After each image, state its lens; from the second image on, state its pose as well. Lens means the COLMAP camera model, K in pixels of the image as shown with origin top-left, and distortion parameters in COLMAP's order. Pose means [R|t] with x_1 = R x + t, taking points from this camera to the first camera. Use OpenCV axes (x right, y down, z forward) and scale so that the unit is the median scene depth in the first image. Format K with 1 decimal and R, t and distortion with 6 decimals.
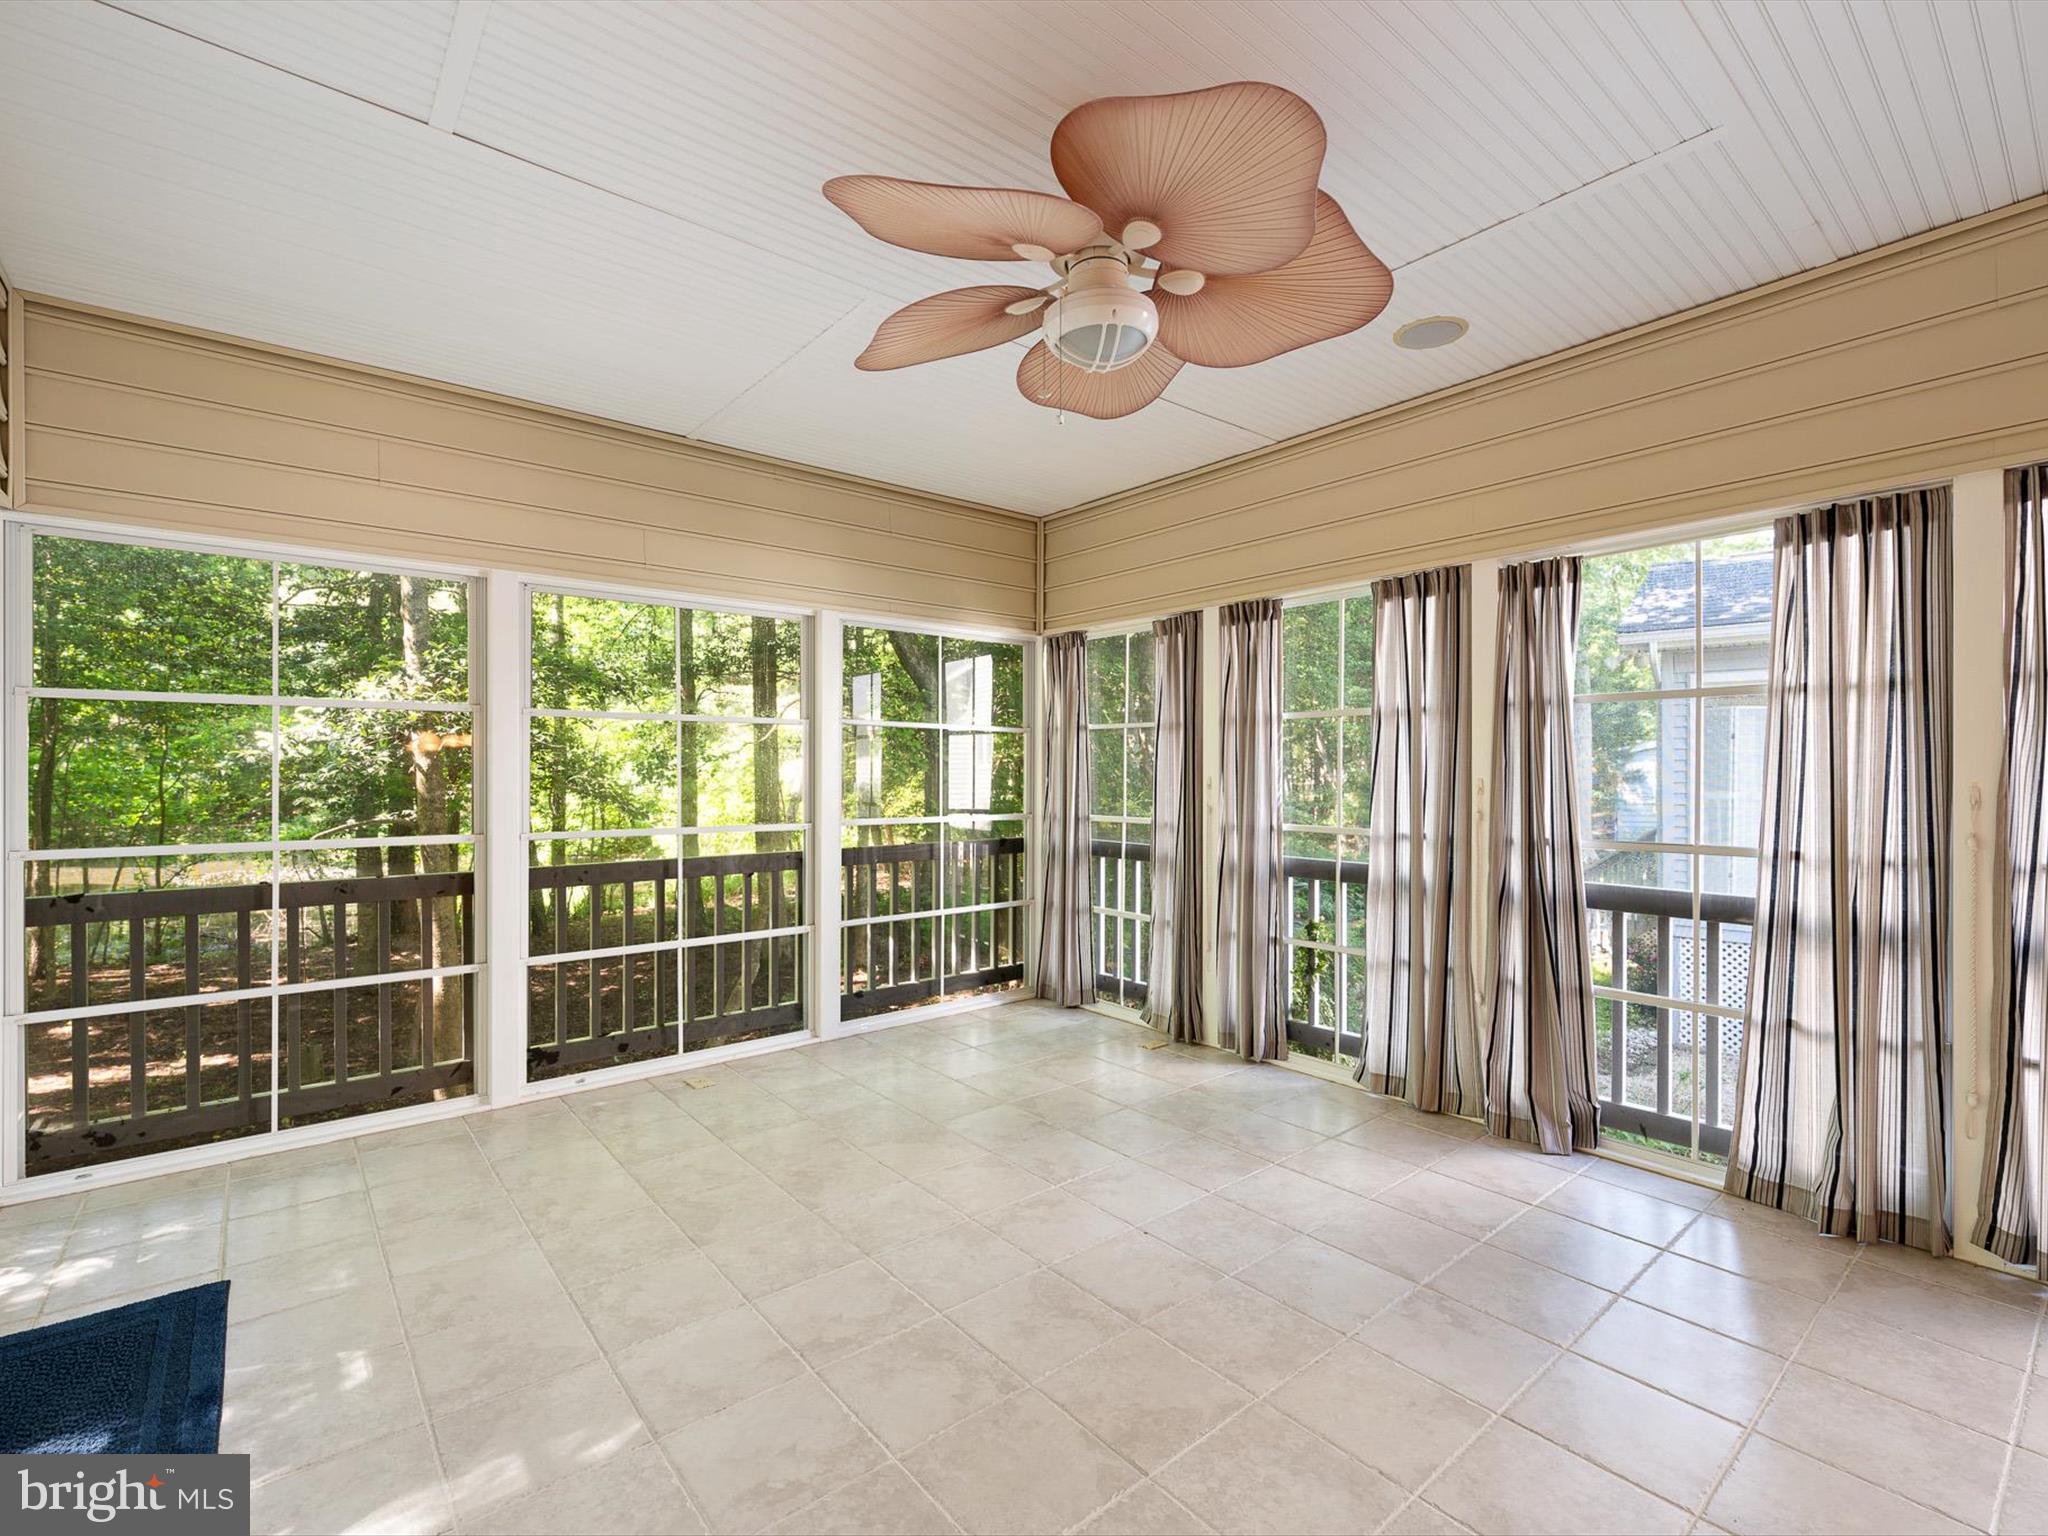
lens RADIAL K [[915.5, 0, 1018.6], [0, 915.5, 765.9], [0, 0, 1]] dist [0.000913, 0.000159]
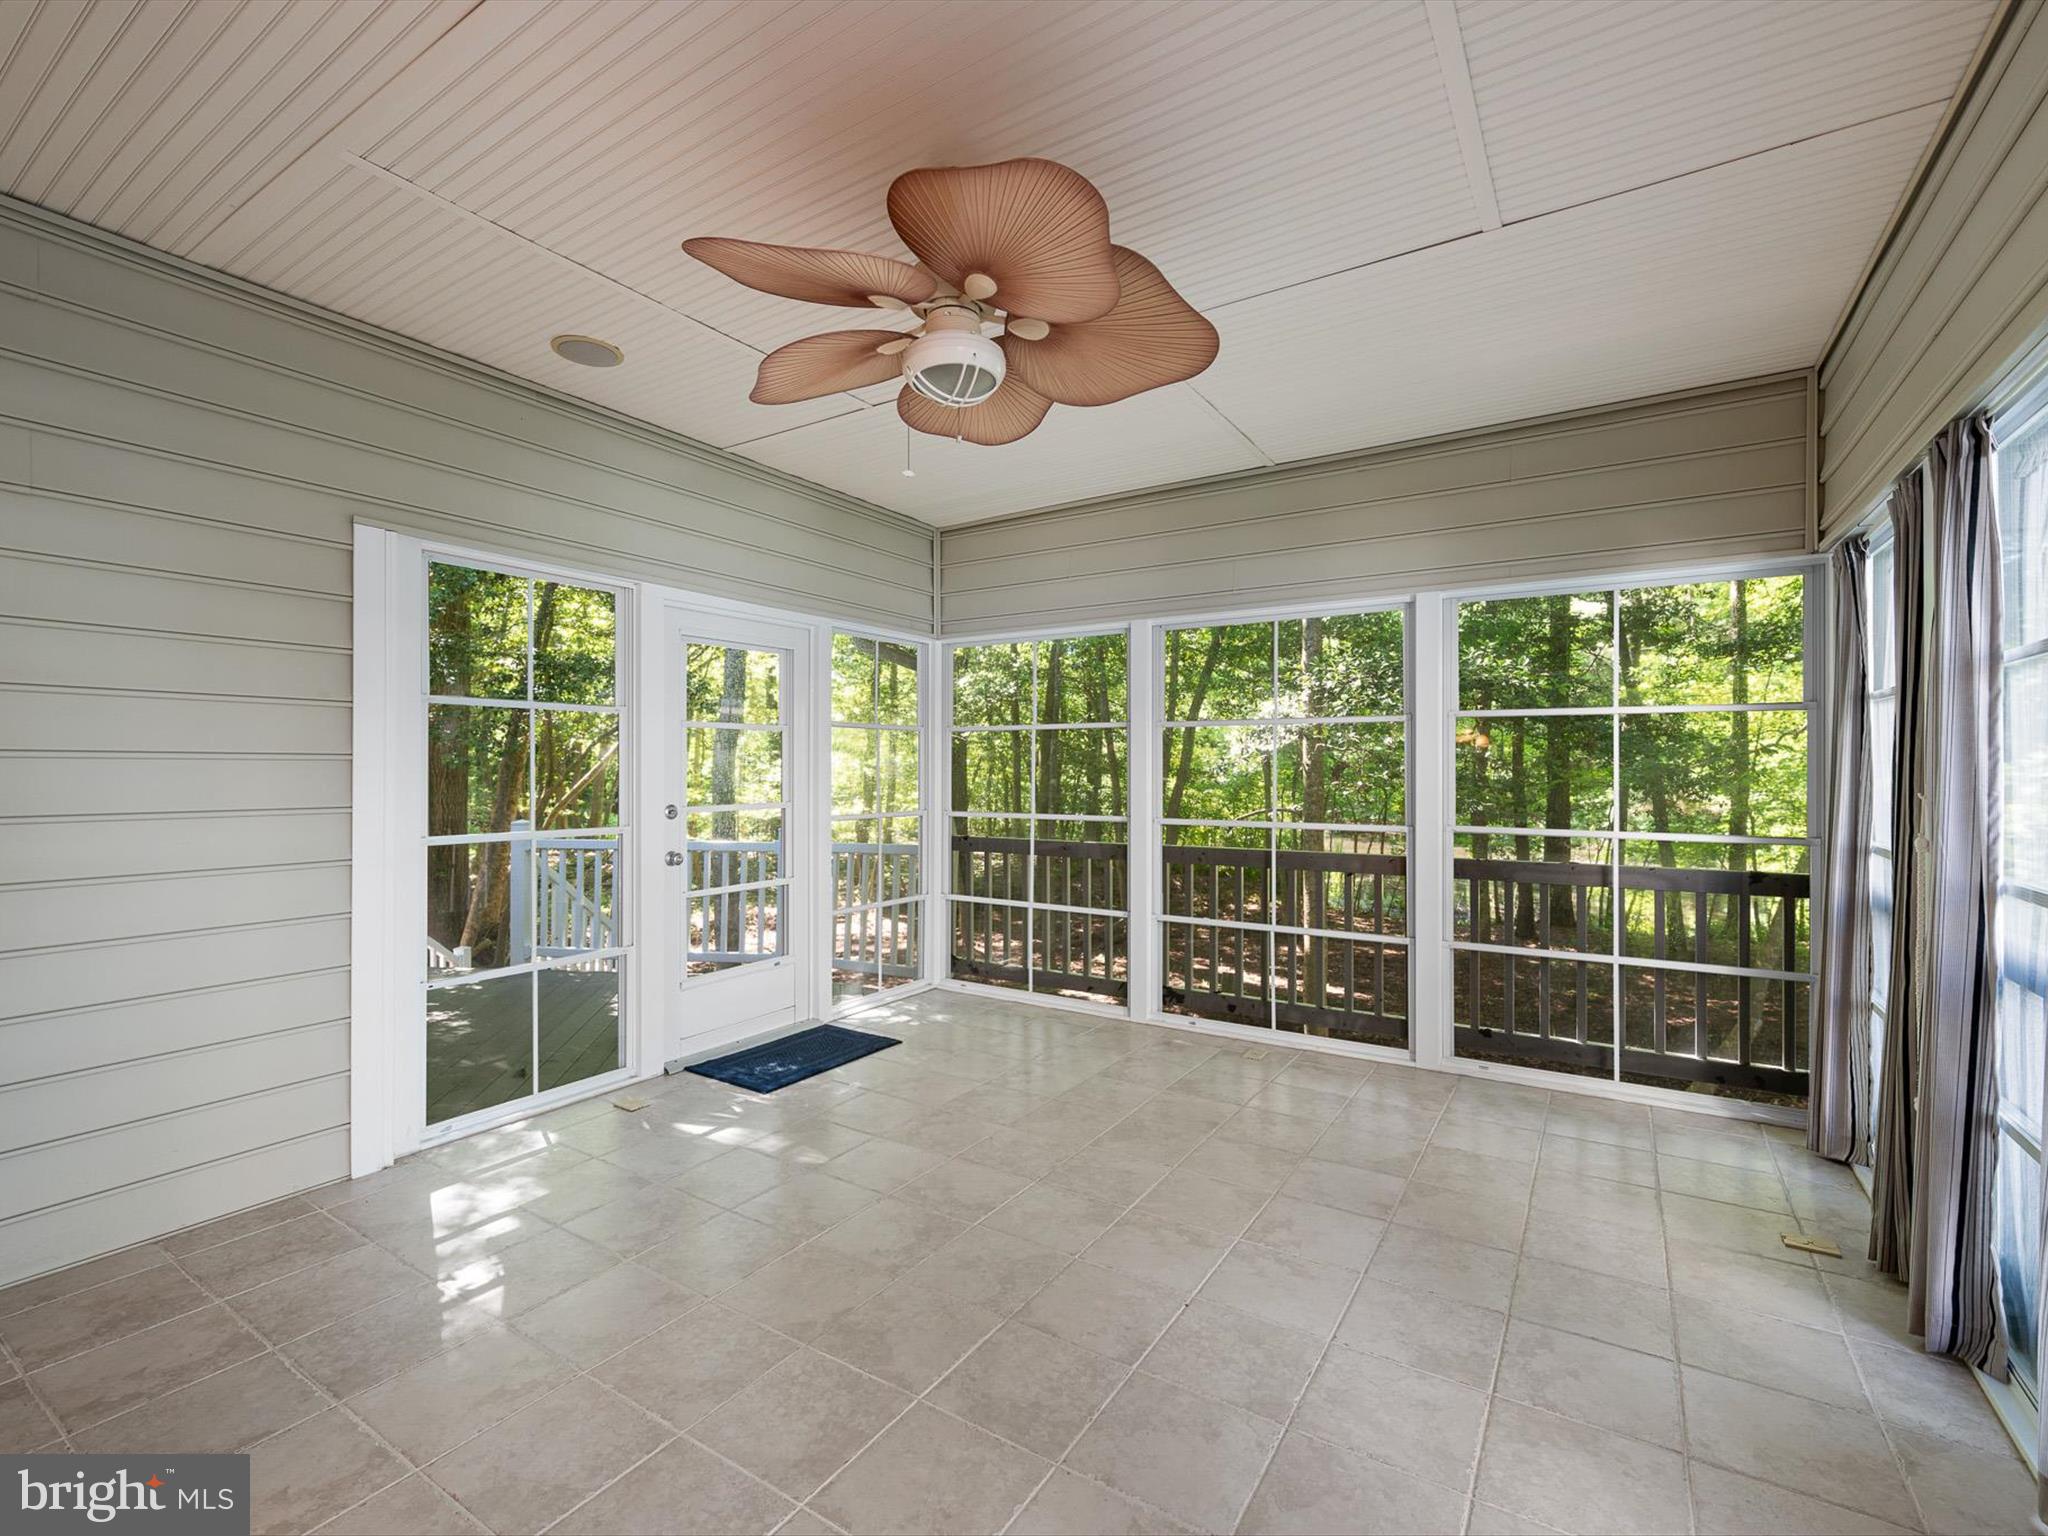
lens RADIAL K [[915.5, 0, 1018.6], [0, 915.5, 765.9], [0, 0, 1]] dist [0.000913, 0.000159]
pose [[0.317621, -0.006886, -0.948193, 0.585655], [0.002195, 0.999976, -0.006527, 0.006762], [0.948215, -0.000008, 0.317629, 0.373997]]
